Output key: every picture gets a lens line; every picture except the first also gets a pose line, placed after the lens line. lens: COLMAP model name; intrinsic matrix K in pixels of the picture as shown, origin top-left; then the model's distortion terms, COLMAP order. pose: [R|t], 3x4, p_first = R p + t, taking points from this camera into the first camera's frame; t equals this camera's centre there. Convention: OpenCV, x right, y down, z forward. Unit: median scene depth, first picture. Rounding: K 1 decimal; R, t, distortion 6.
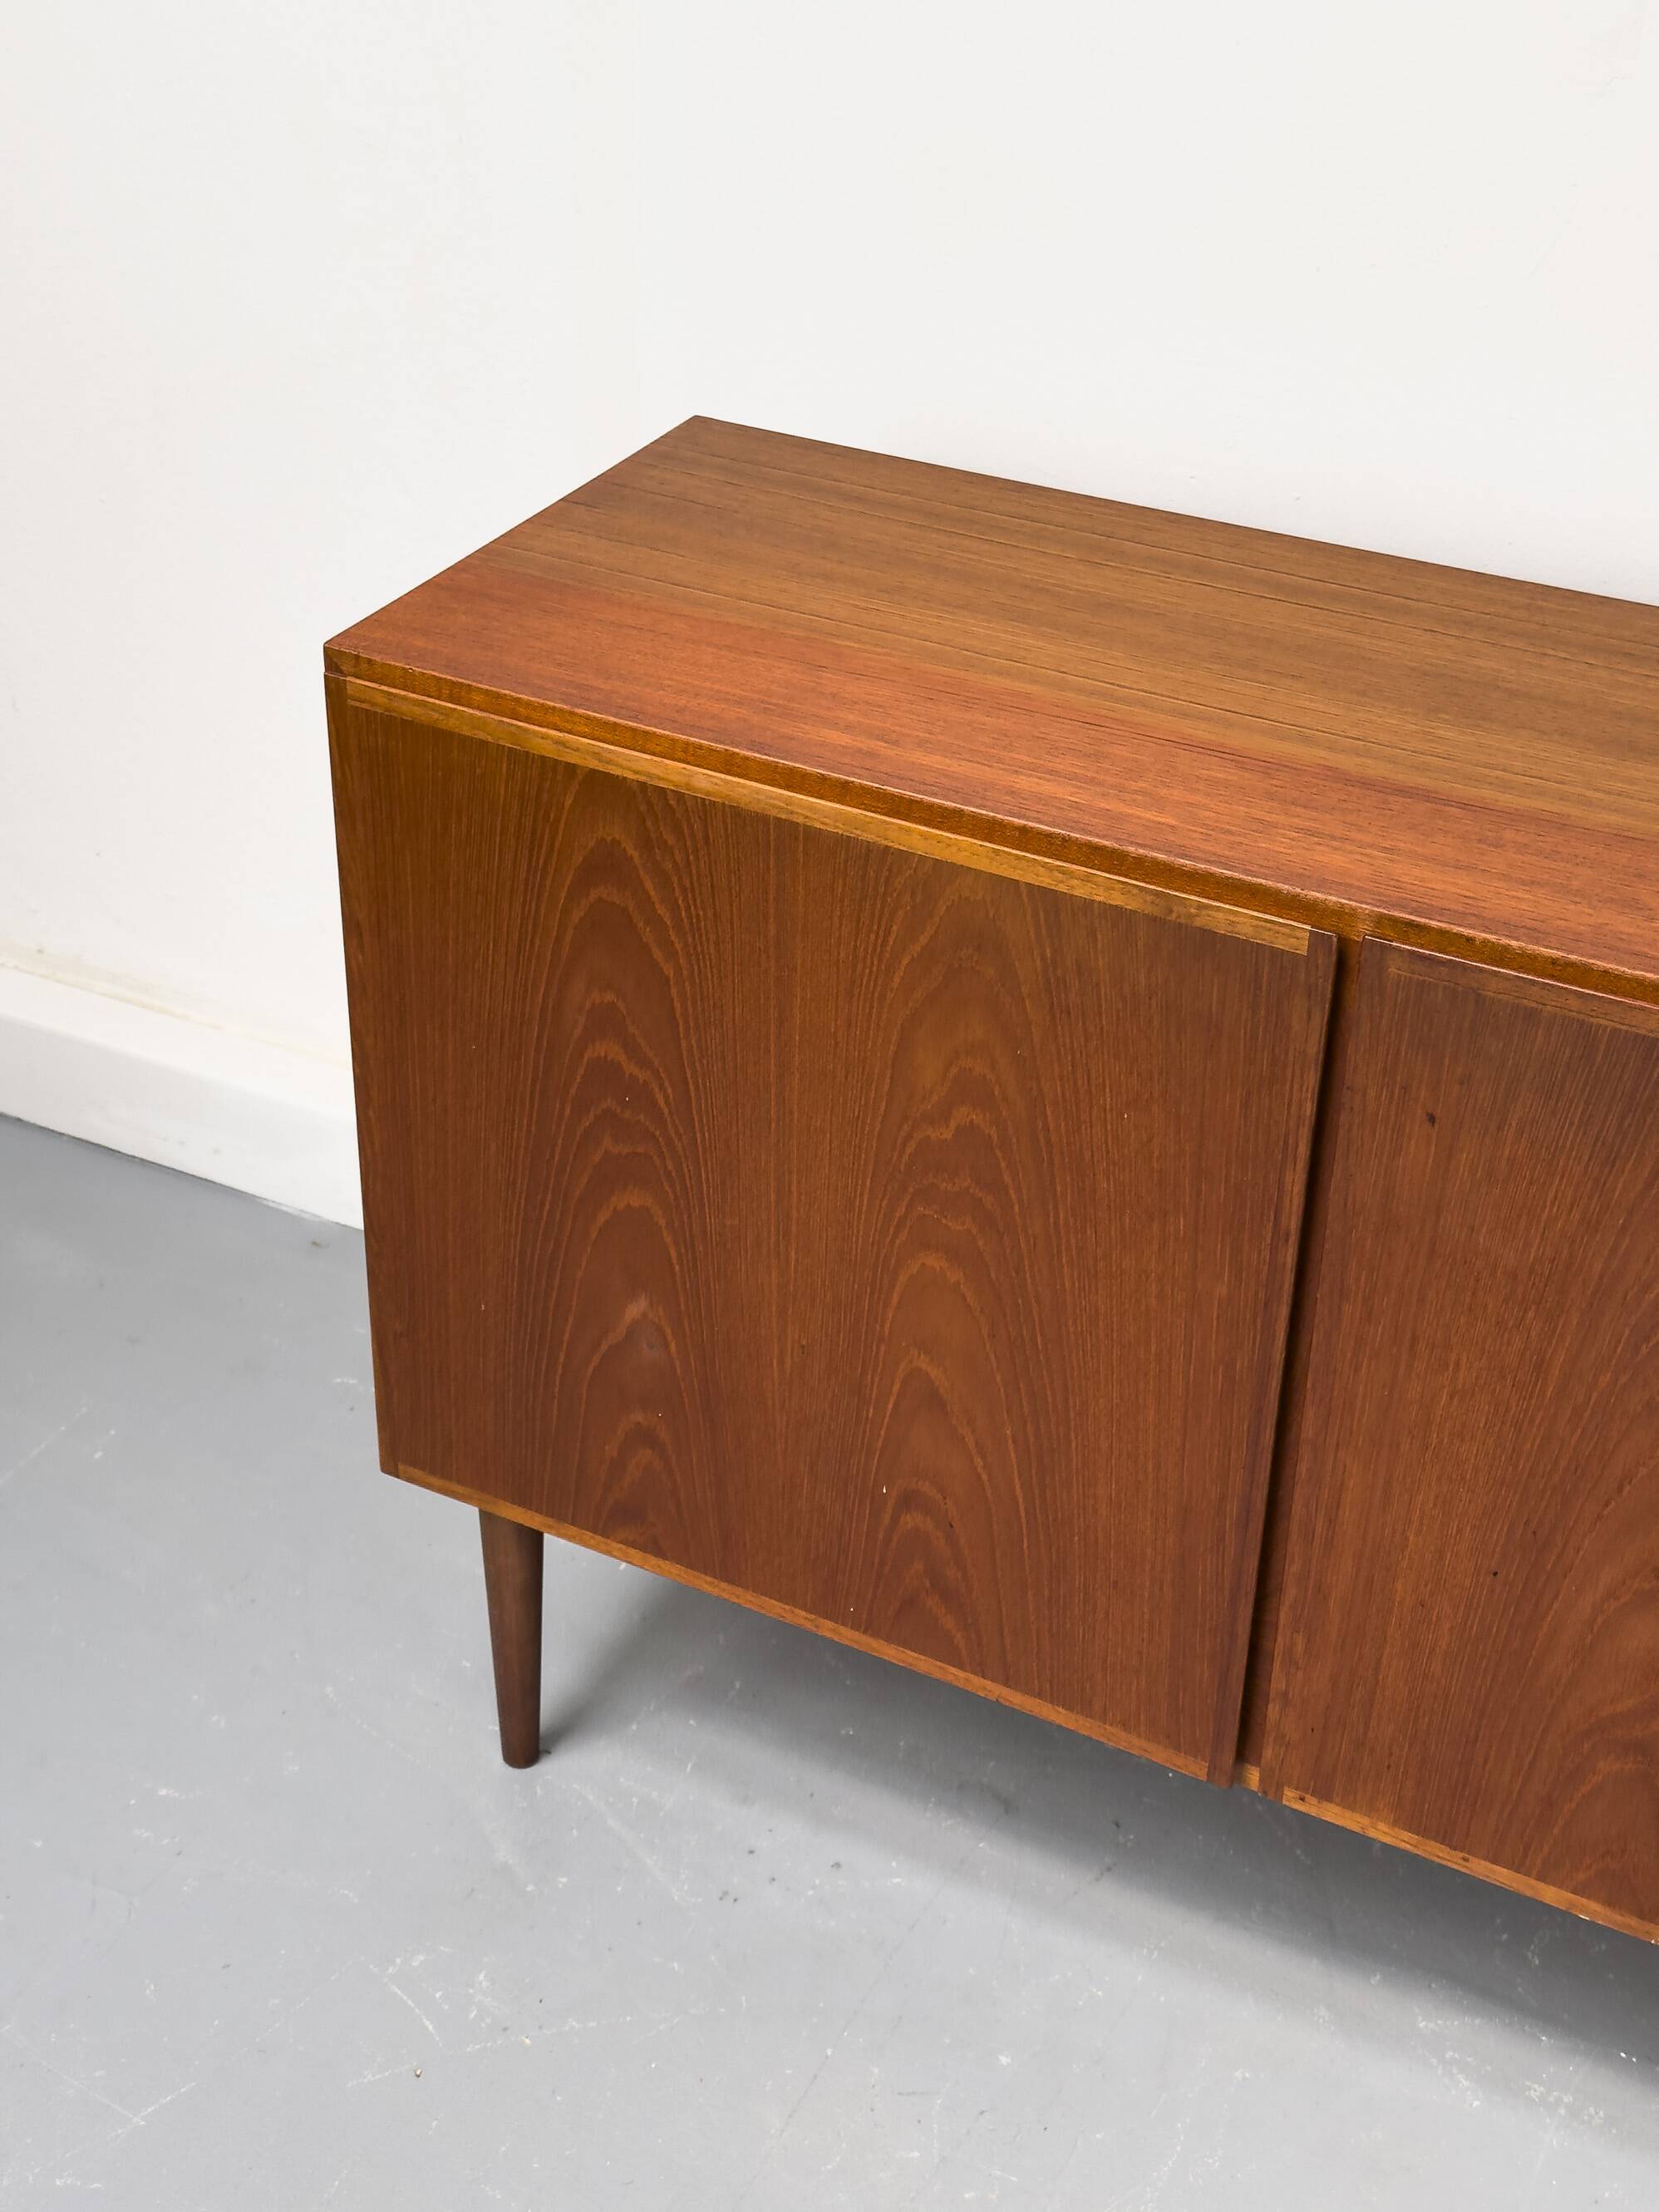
lens RADIAL K [[3074.7, 0, 824.8], [0, 3074.7, 1109.1], [0, 0, 1]] dist [0.115813, 0.000000]
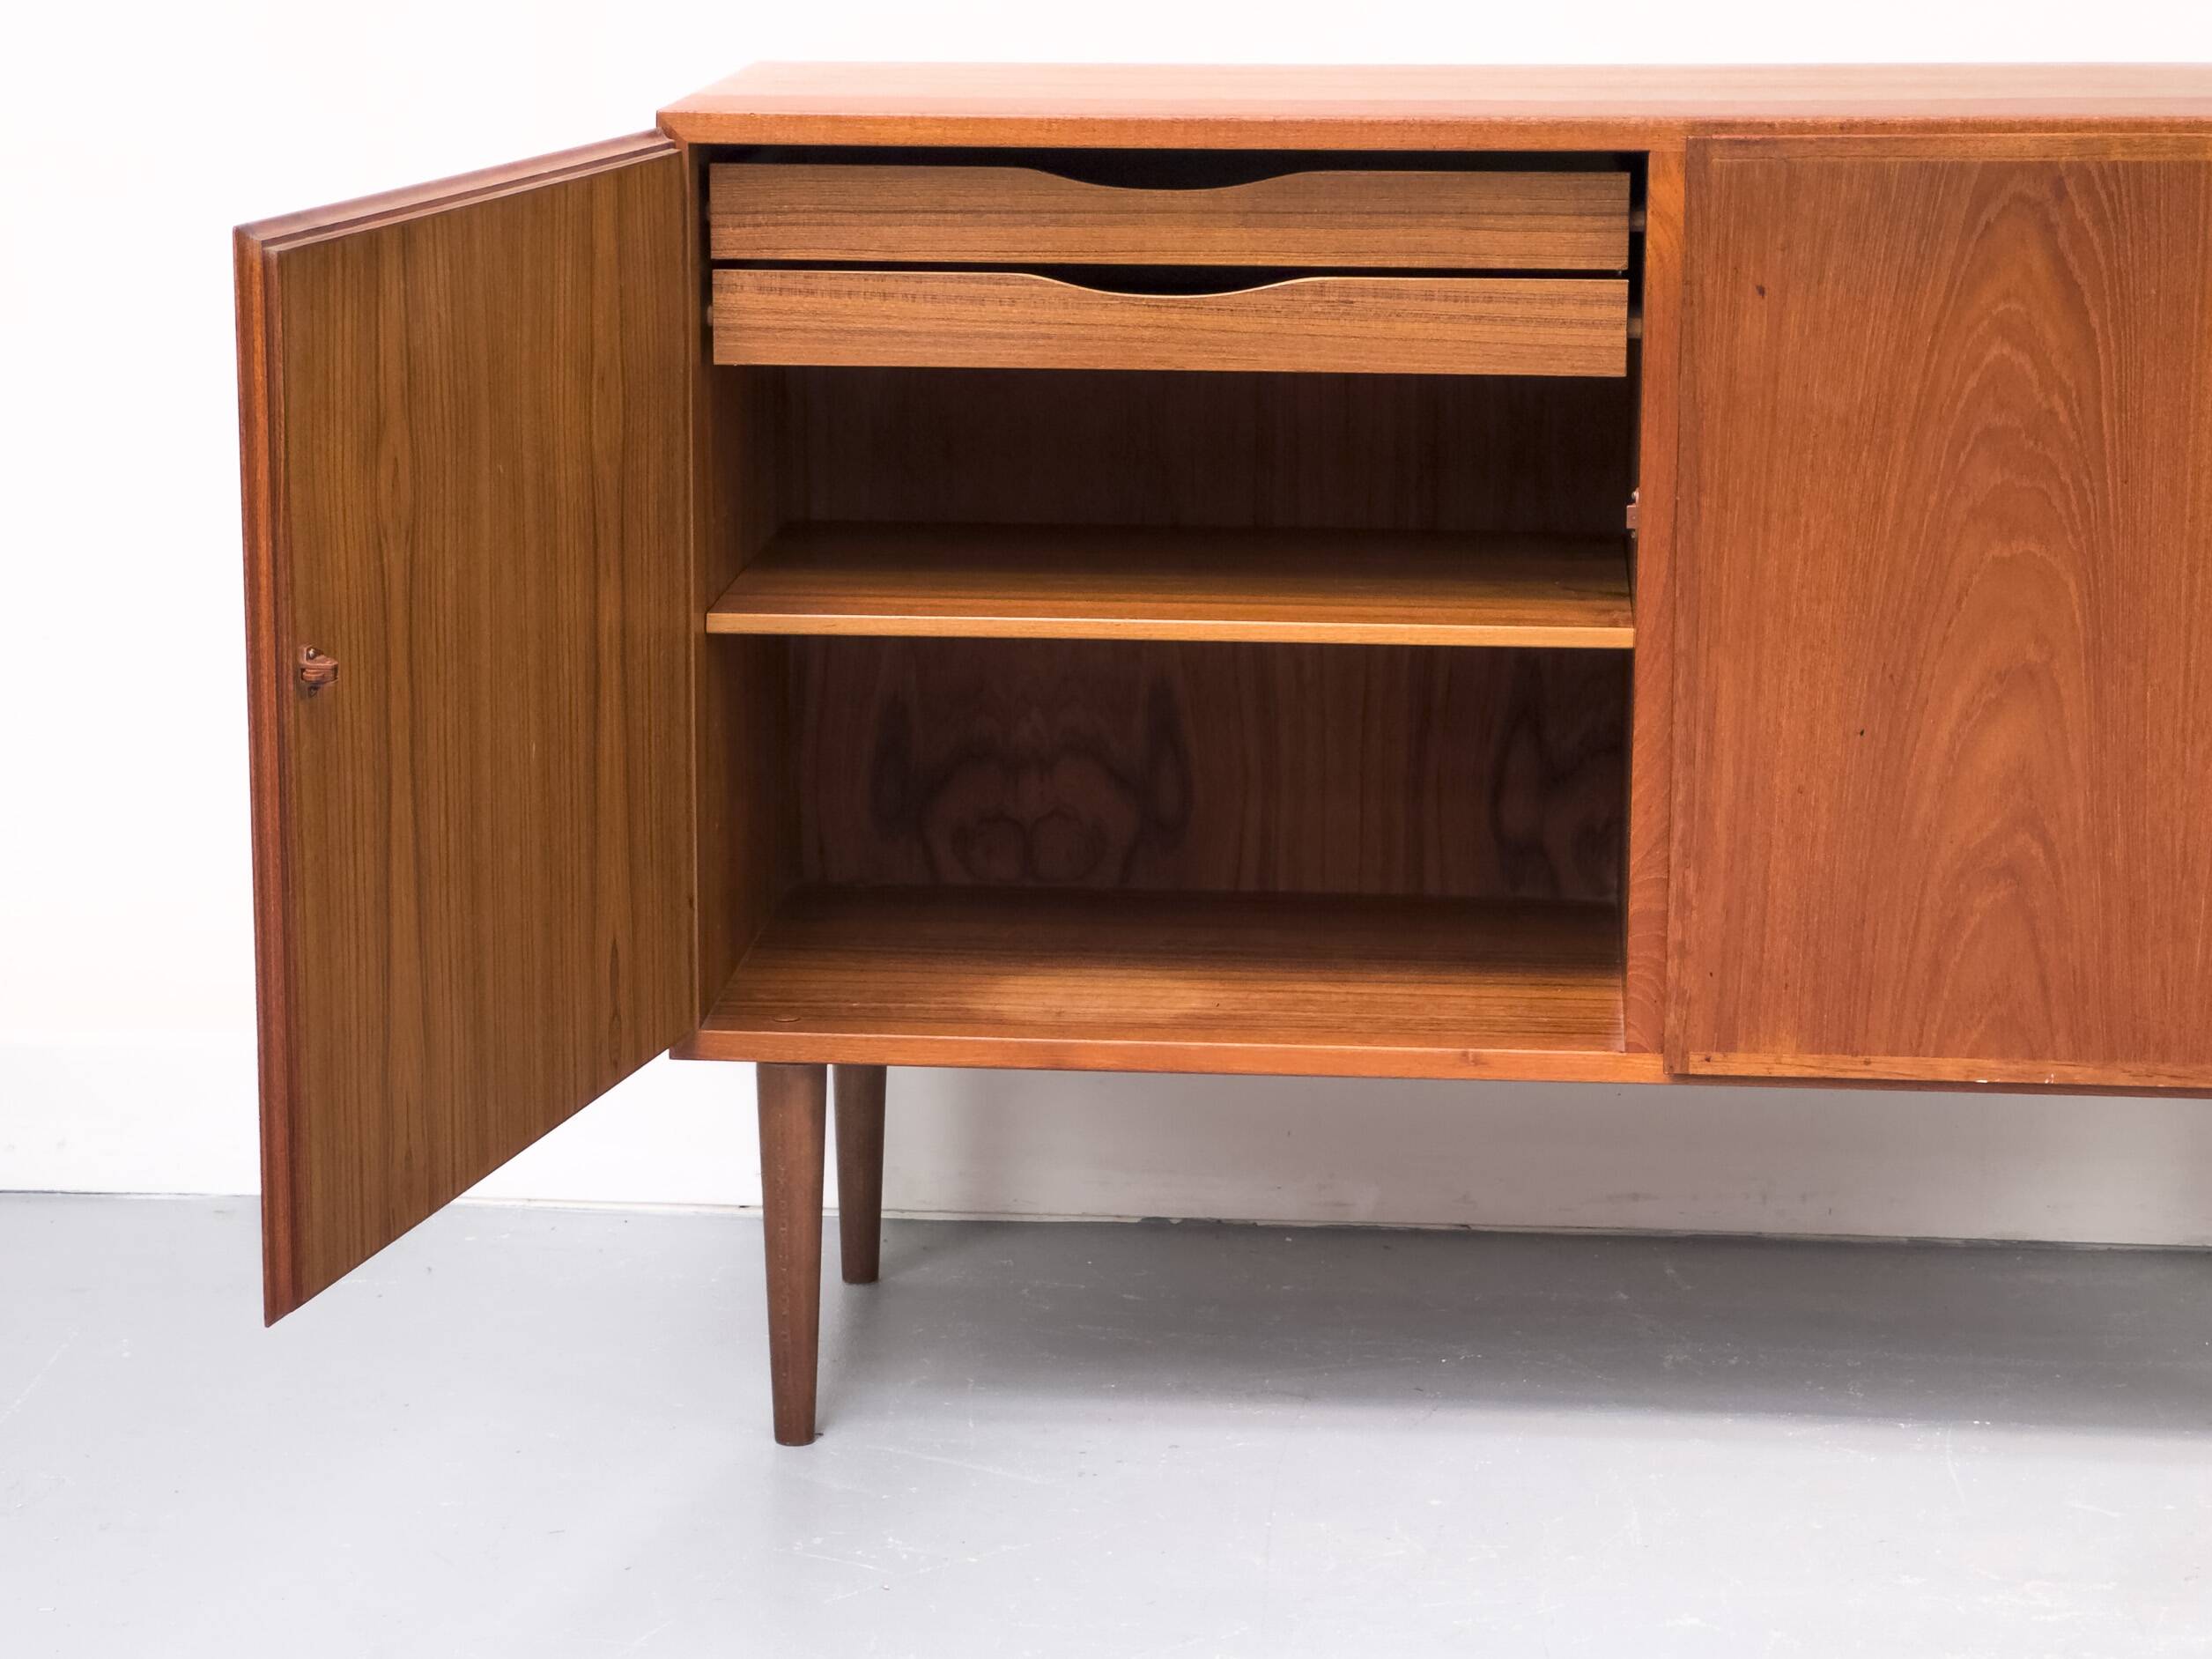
lens RADIAL K [[5260.7, 0, 980.4], [0, 5260.7, 821.7], [0, 0, 1]] dist [0.187846, 0.000000]
pose [[0.930861, -0.099665, 0.351518, -0.733909], [0.213567, 0.929030, -0.302146, 0.664794], [-0.296458, 0.356328, 0.886083, -0.582364]]
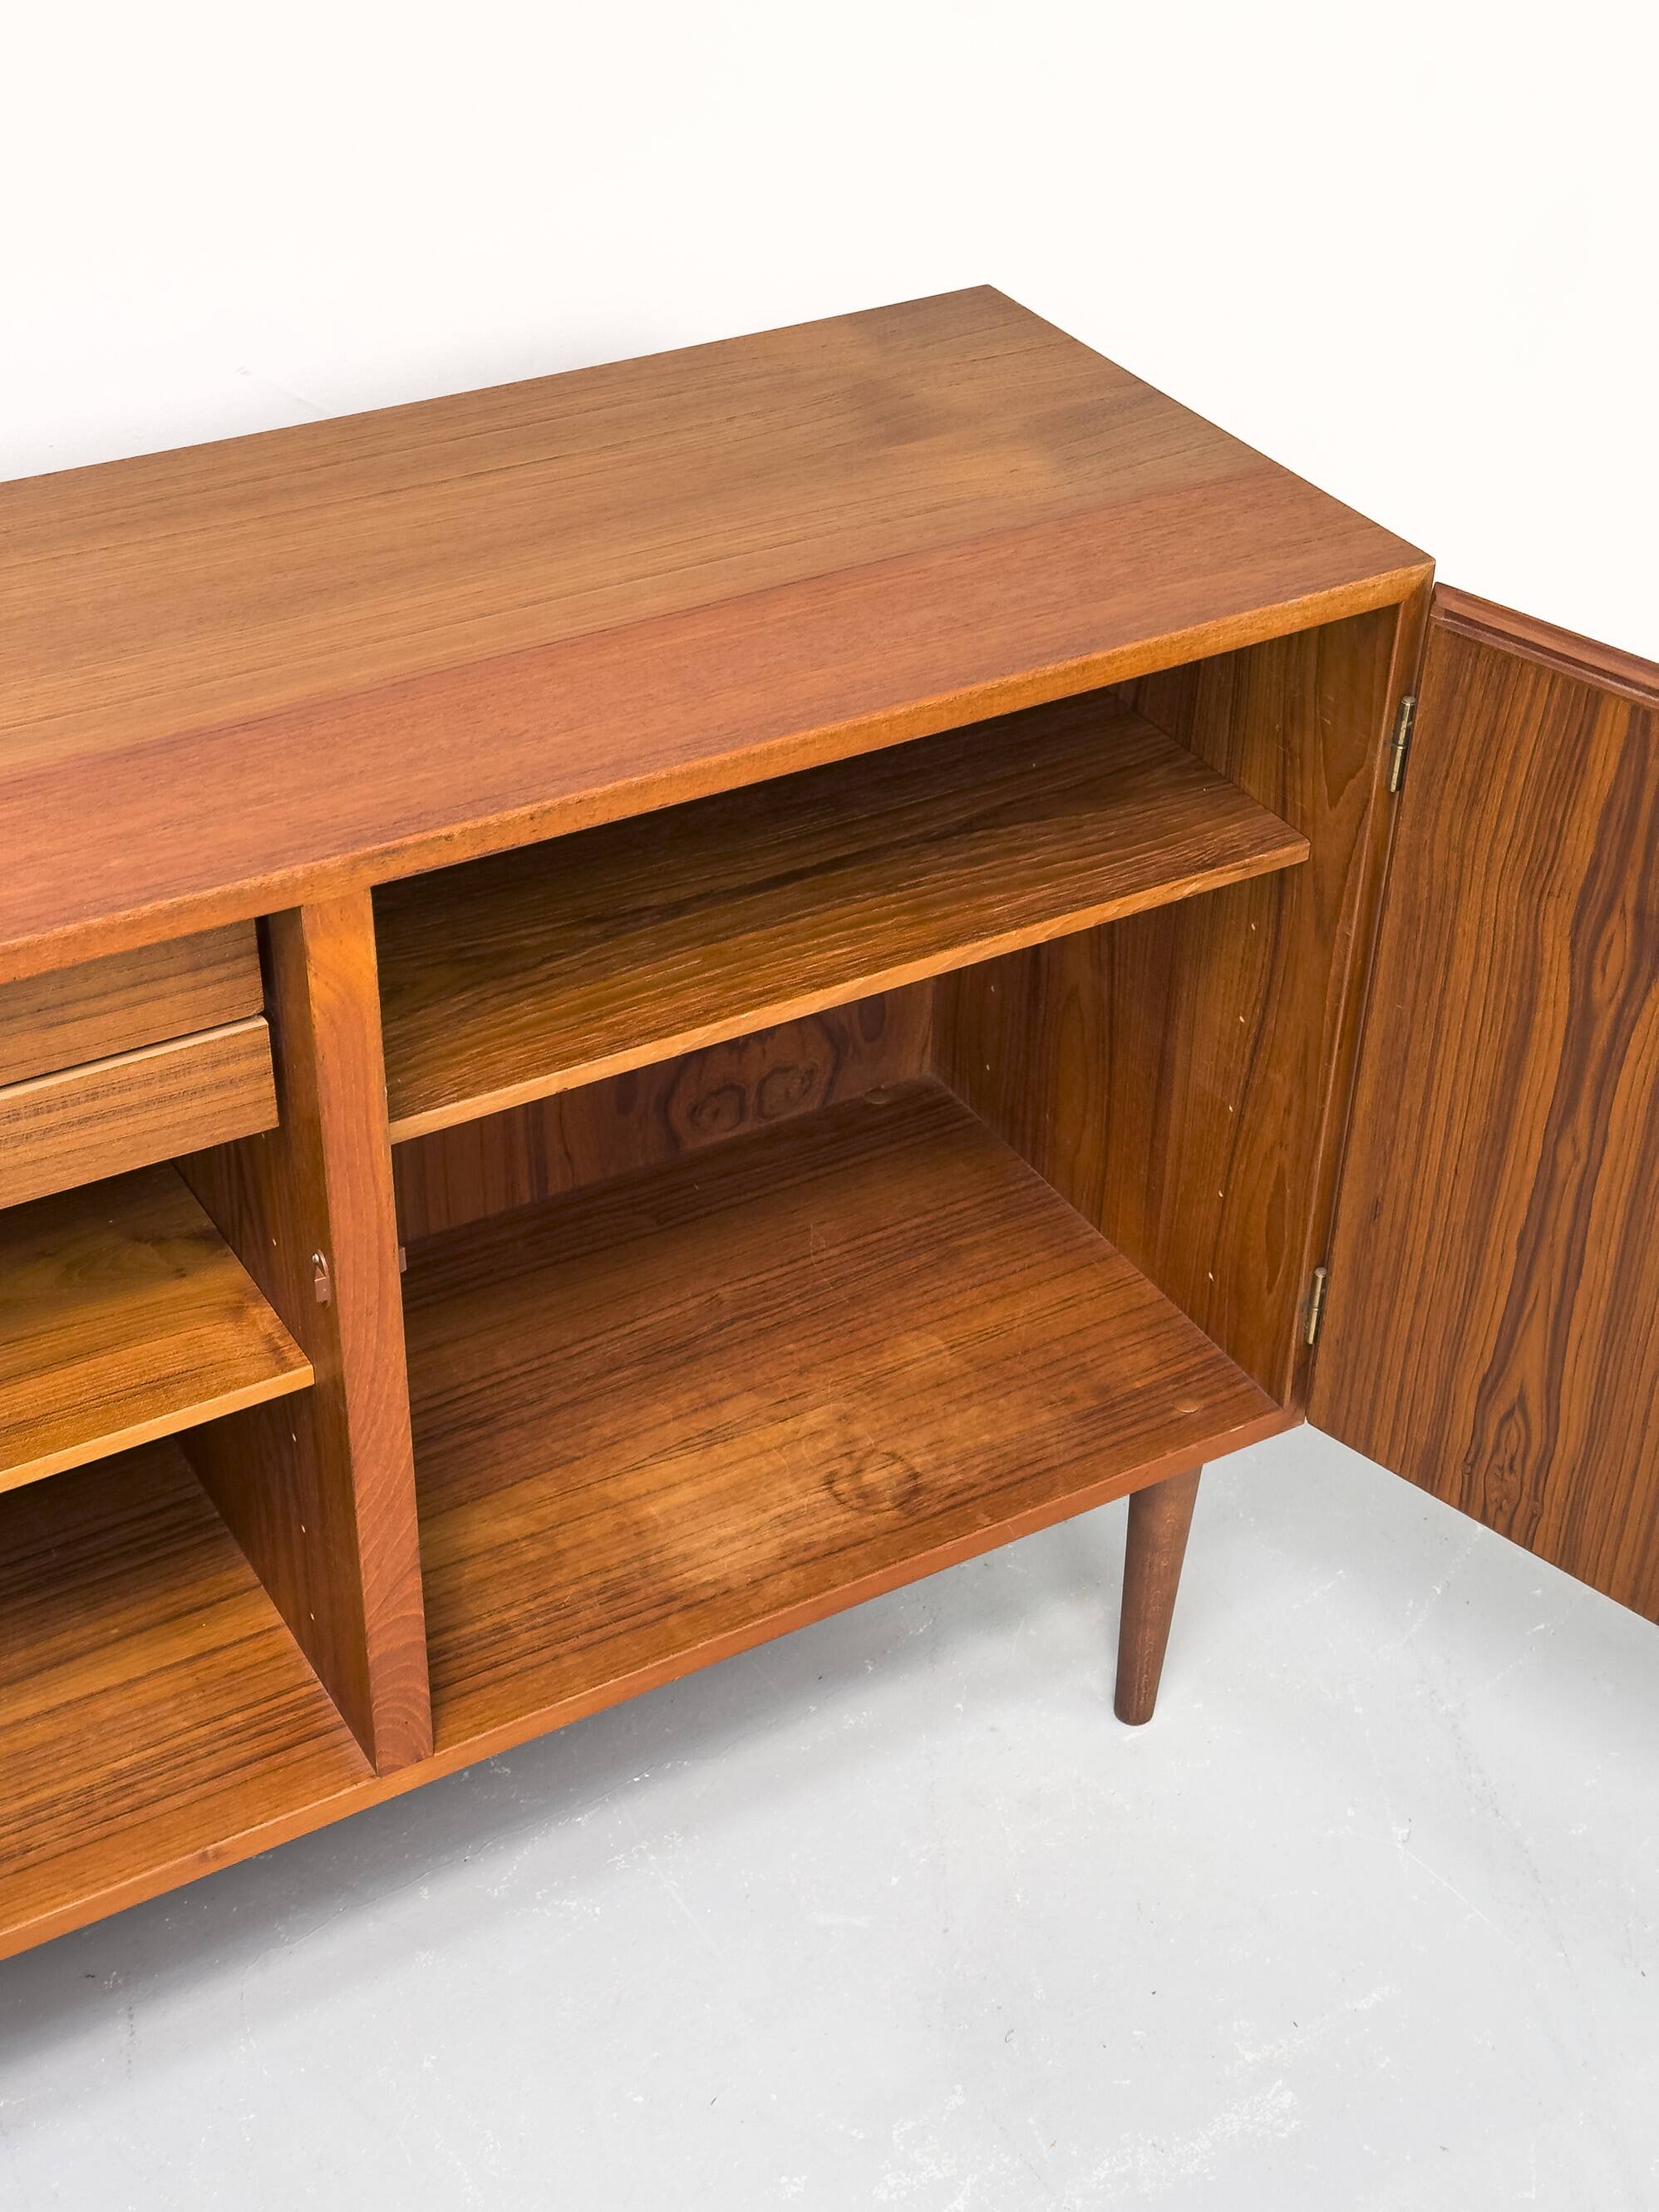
lens RADIAL K [[3074.7, 0, 834.1], [0, 3074.7, 1101.6], [0, 0, 1]] dist [0.115813, 0.000000]
pose [[0.532014, -0.500030, 0.683323, -0.342888], [0.444556, 0.851785, 0.277186, -0.164797], [-0.720646, 0.156308, 0.675453, 0.264846]]
